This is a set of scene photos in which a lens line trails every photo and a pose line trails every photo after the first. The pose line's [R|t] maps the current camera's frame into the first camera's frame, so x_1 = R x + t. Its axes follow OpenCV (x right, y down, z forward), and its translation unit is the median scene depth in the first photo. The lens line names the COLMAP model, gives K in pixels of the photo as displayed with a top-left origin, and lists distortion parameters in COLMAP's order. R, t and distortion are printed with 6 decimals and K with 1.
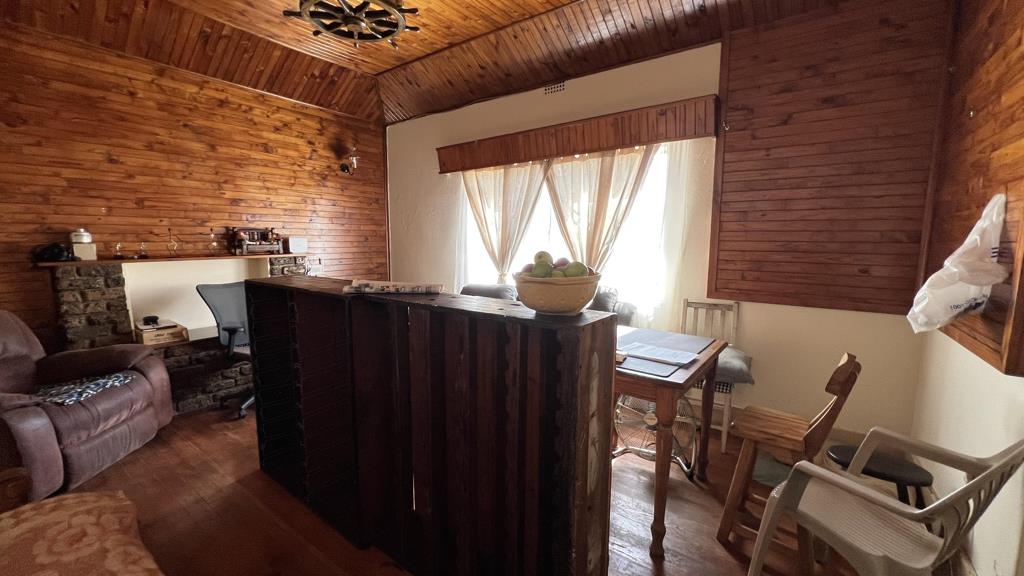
lens RADIAL K [[415.0, 0, 508.9], [0, 415.0, 280.7], [0, 0, 1]] dist [-0.001506, -0.000081]
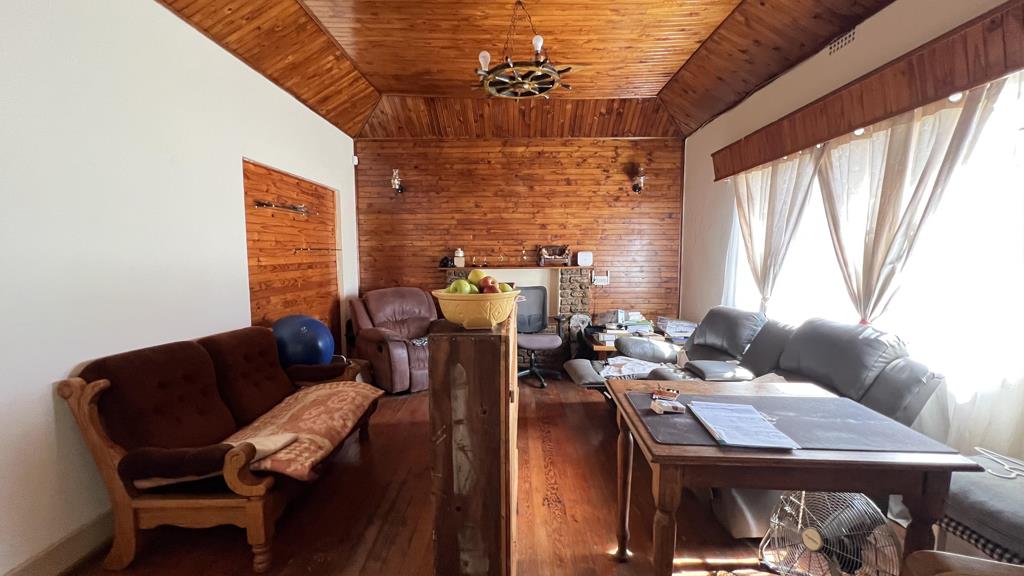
lens RADIAL K [[415.0, 0, 508.9], [0, 415.0, 280.7], [0, 0, 1]] dist [-0.001506, -0.000081]
pose [[0.574412, 0.053466, -0.816819, 0.398559], [-0.076859, 0.996979, 0.011209, -0.023391], [0.814950, 0.056341, 0.576786, 0.159947]]
